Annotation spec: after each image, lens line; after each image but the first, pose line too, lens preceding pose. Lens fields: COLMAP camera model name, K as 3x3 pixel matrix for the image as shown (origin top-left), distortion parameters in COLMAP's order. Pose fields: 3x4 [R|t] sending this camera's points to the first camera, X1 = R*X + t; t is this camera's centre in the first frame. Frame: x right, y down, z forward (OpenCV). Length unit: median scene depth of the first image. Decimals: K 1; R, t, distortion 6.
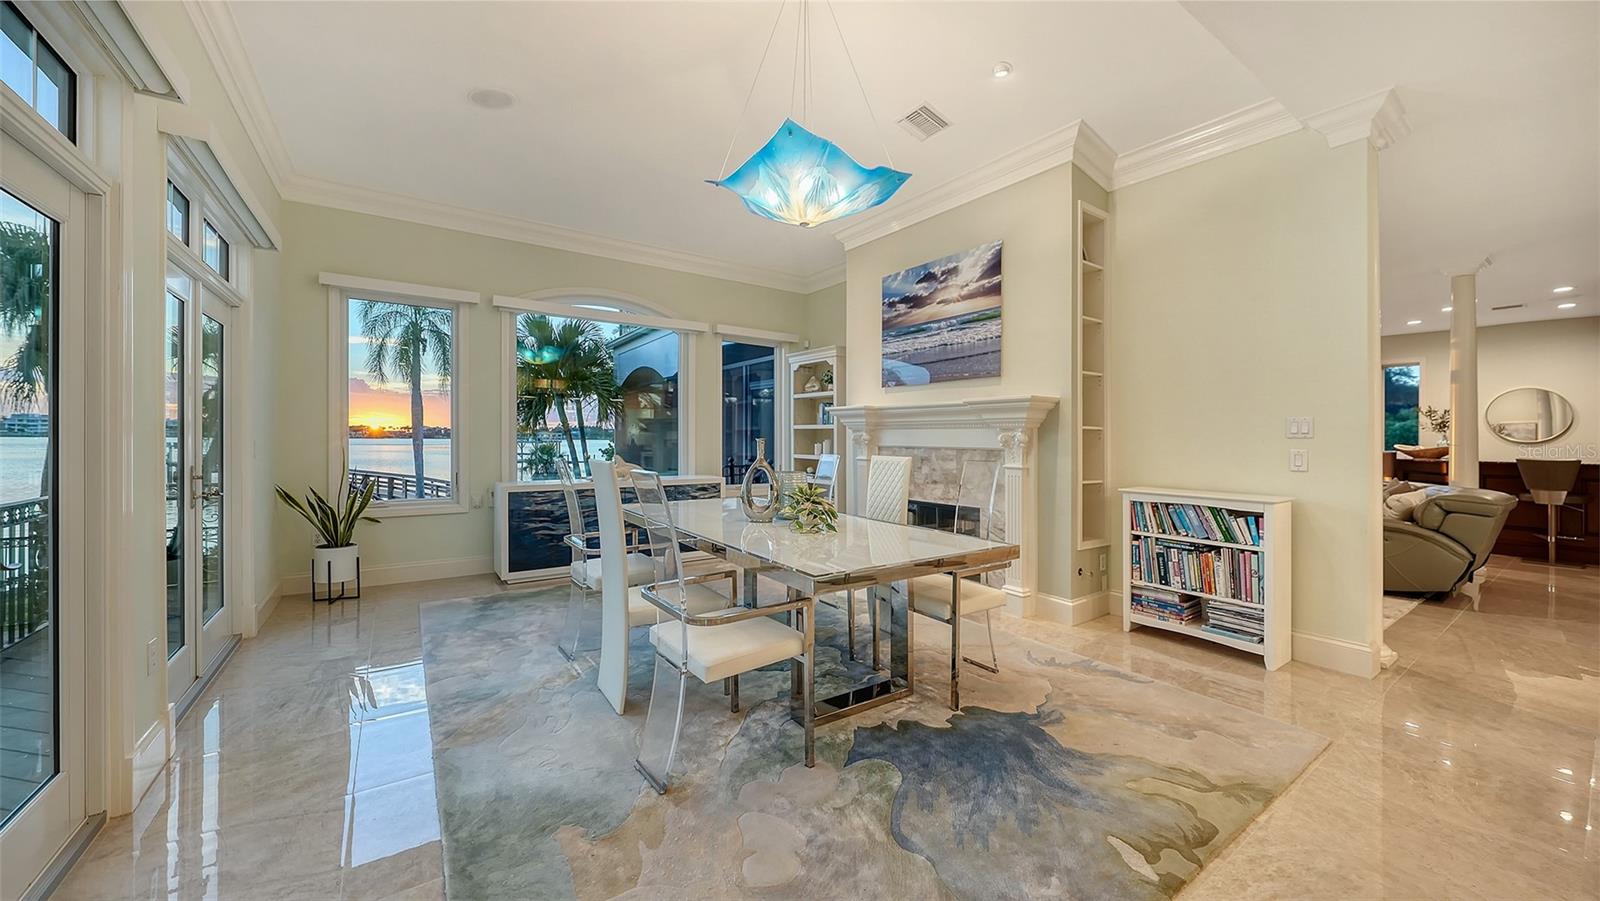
lens RADIAL K [[575.8, 0, 797.9], [0, 575.8, 438.0], [0, 0, 1]] dist [0.000344, -0.000038]
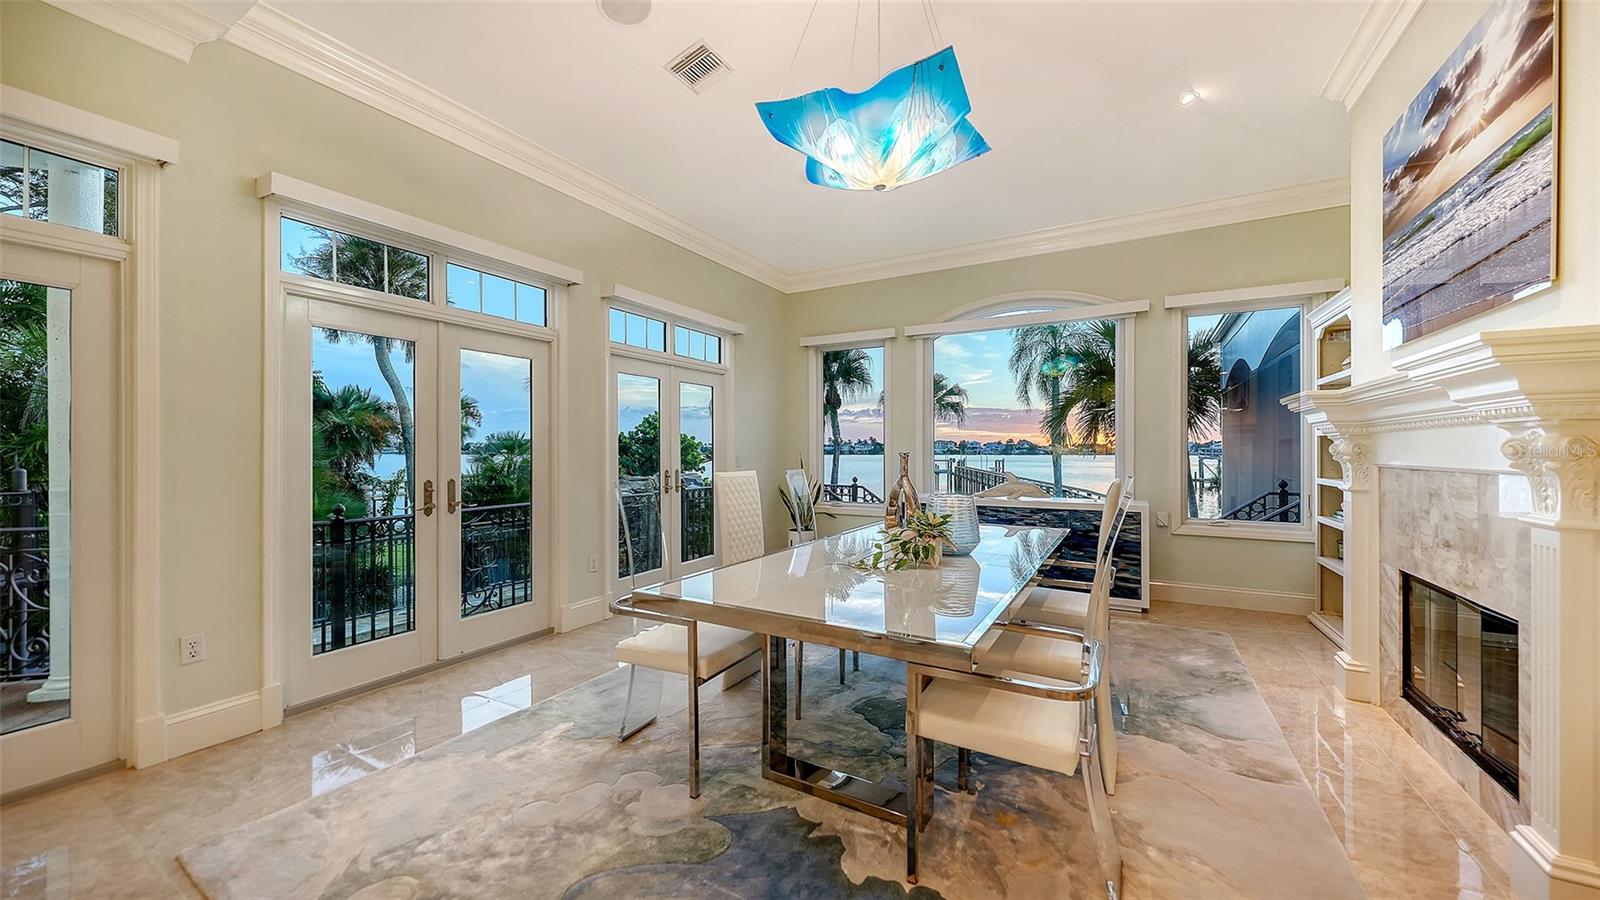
lens RADIAL K [[586.9, 0, 802.5], [0, 586.9, 452.7], [0, 0, 1]] dist [-0.000176, -0.000142]
pose [[0.425375, -0.006500, -0.904994, 0.443497], [0.003589, 0.999978, -0.005495, 0.004493], [0.905010, -0.000910, 0.425389, 0.342190]]
